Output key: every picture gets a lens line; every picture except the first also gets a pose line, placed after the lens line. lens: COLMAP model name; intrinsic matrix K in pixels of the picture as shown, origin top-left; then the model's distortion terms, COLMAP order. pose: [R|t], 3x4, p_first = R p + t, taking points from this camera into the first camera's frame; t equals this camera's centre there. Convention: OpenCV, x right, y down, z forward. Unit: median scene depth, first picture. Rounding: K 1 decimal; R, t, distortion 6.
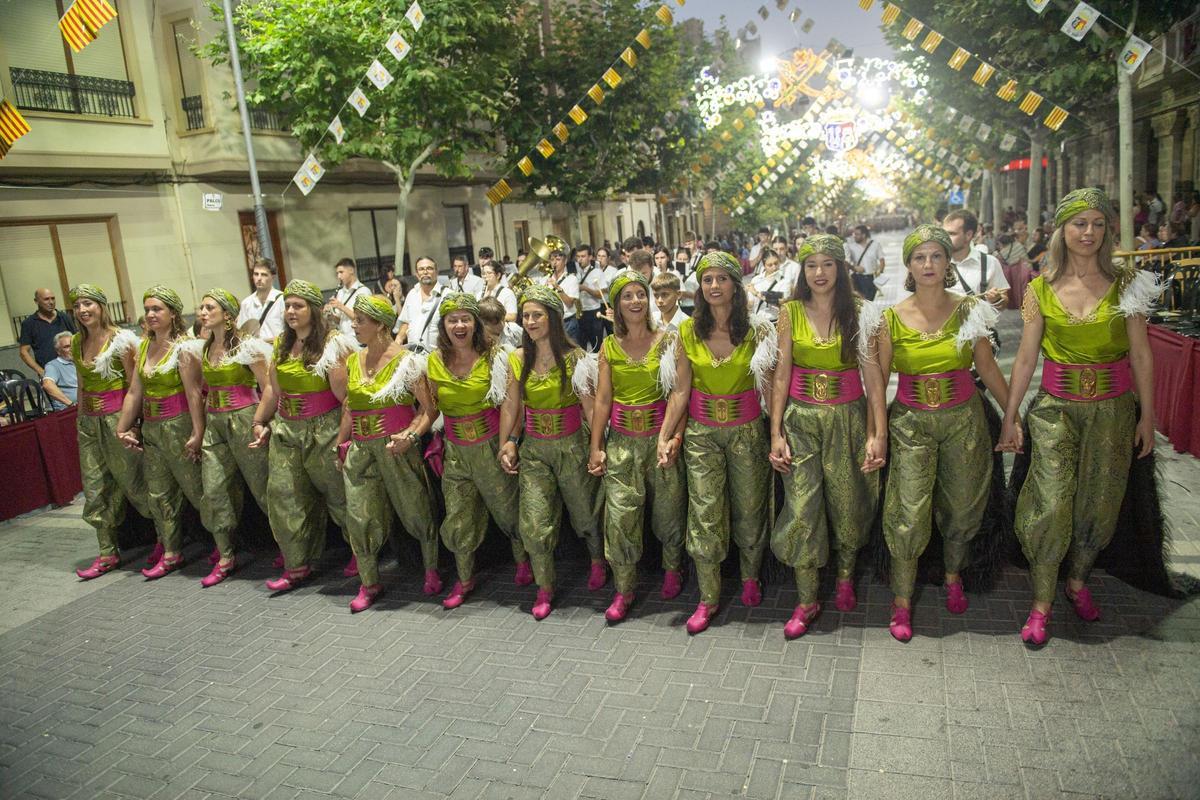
lens RADIAL K [[817.5, 0, 600.0], [0, 817.5, 400.0], [0, 0, 1]] dist [-0.049713, -0.004213]
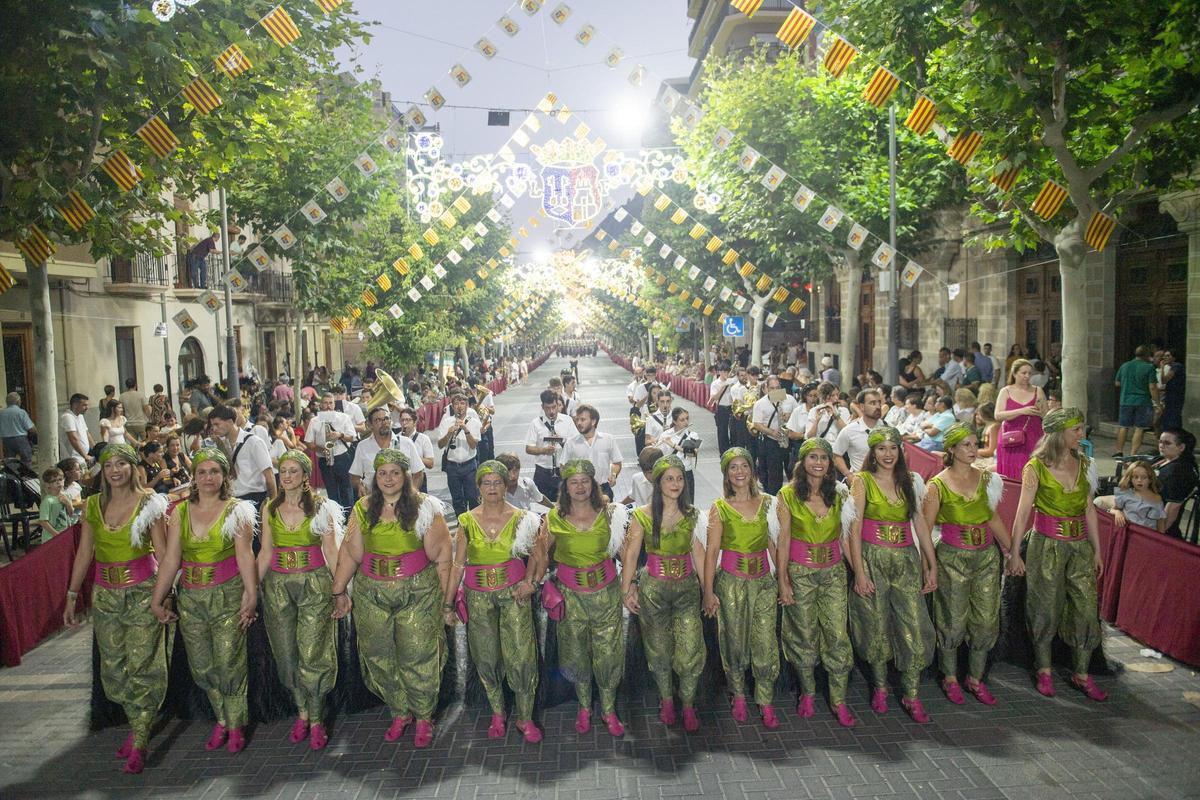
lens RADIAL K [[844.6, 0, 600.0], [0, 844.6, 400.0], [0, 0, 1]] dist [-0.044769, -0.000811]
pose [[0.929854, 0.028714, 0.366807, 0.127614], [0.024488, 0.989910, -0.139569, -0.126948], [-0.367114, 0.138761, 0.919768, 0.533123]]
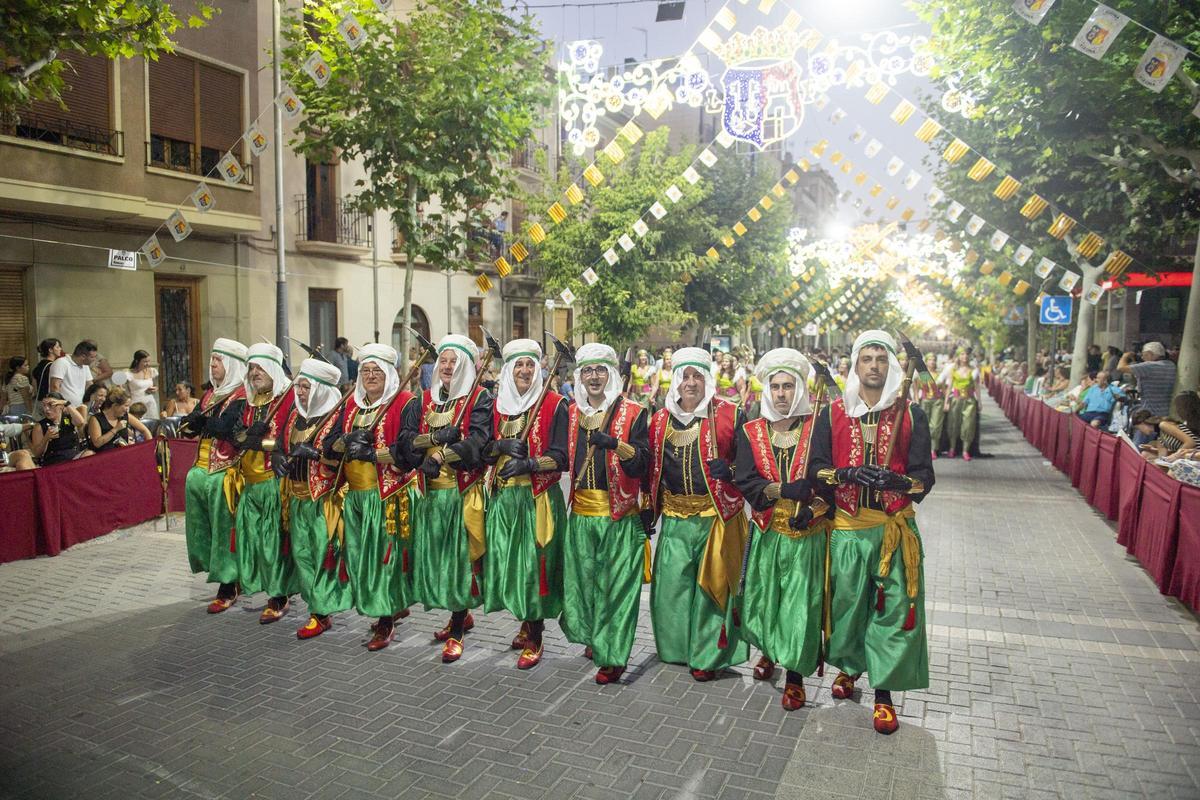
lens RADIAL K [[817.5, 0, 600.0], [0, 817.5, 400.0], [0, 0, 1]] dist [-0.049713, -0.004213]
pose [[0.994099, 0.094129, -0.053919, 0.258209], [-0.100014, 0.987781, -0.119521, -0.145176], [0.042010, 0.124209, 0.991366, 0.655261]]
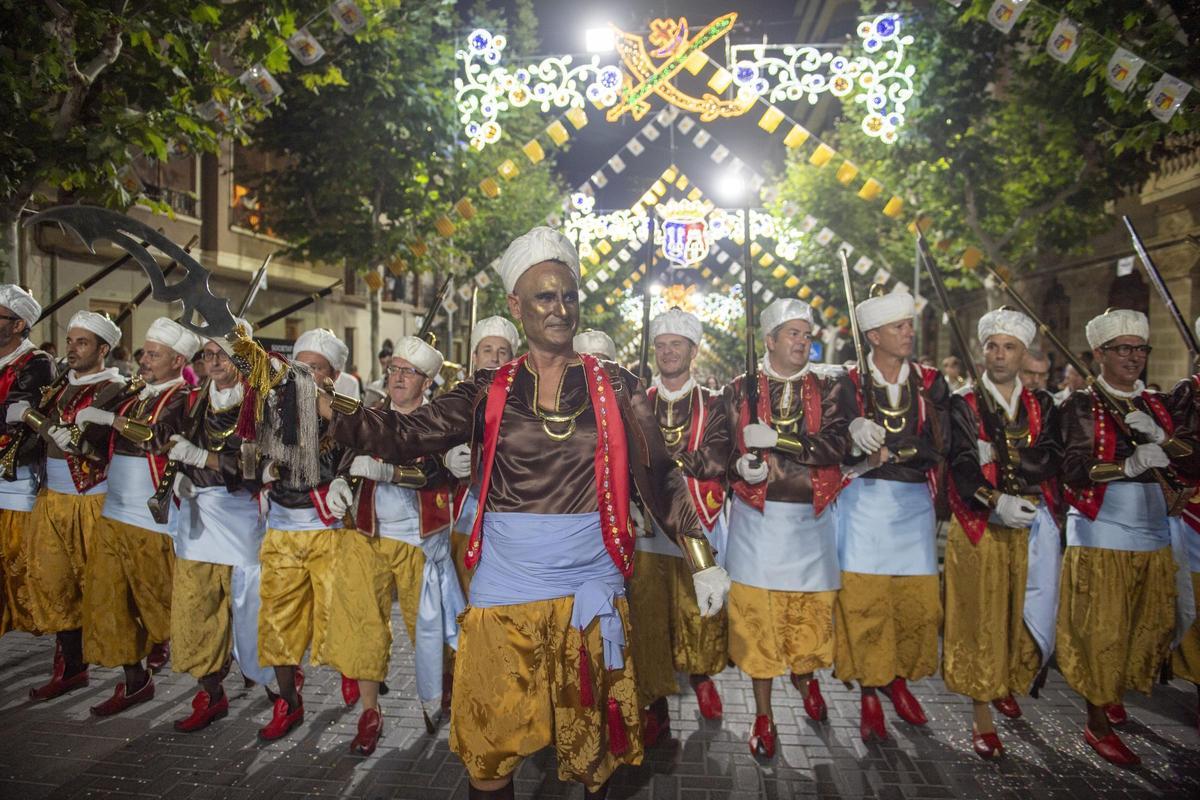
lens RADIAL K [[817.5, 0, 600.0], [0, 817.5, 400.0], [0, 0, 1]] dist [-0.049713, -0.004213]
pose [[0.964338, 0.090307, 0.248789, 0.072579], [-0.046513, 0.983185, -0.176591, -0.072593], [-0.260553, 0.158721, 0.952323, 0.392690]]
